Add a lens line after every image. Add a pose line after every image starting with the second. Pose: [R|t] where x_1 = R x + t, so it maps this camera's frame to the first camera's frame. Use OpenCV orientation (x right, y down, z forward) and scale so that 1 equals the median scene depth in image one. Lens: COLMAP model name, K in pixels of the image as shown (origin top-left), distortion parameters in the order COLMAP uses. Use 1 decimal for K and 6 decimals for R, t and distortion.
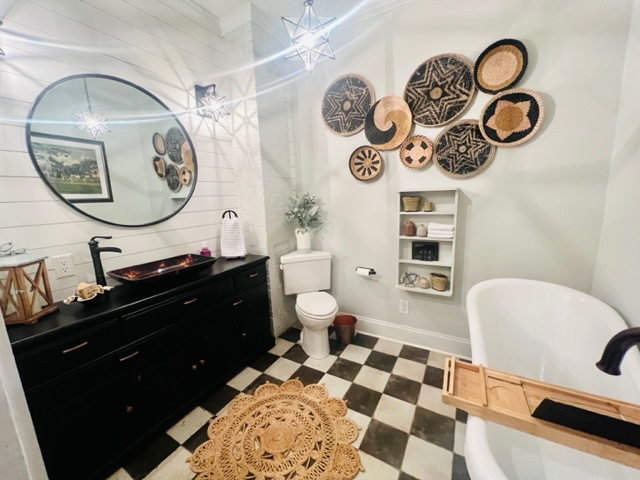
lens RADIAL K [[258.2, 0, 319.0], [0, 258.2, 240.4], [0, 0, 1]] dist [0.001893, -0.000092]
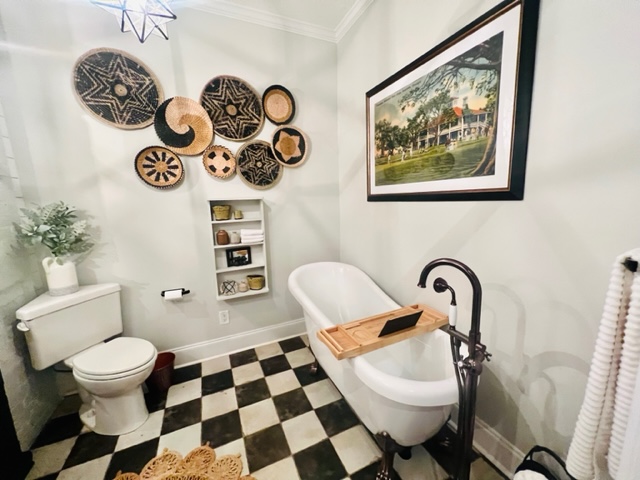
lens RADIAL K [[258.2, 0, 321.8], [0, 258.2, 240.4], [0, 0, 1]] dist [0.001893, -0.000092]
pose [[0.574510, -0.116765, 0.810126, -0.244651], [0.150424, 0.987976, 0.035724, -0.012057], [-0.804556, 0.101339, 0.585167, 0.110172]]
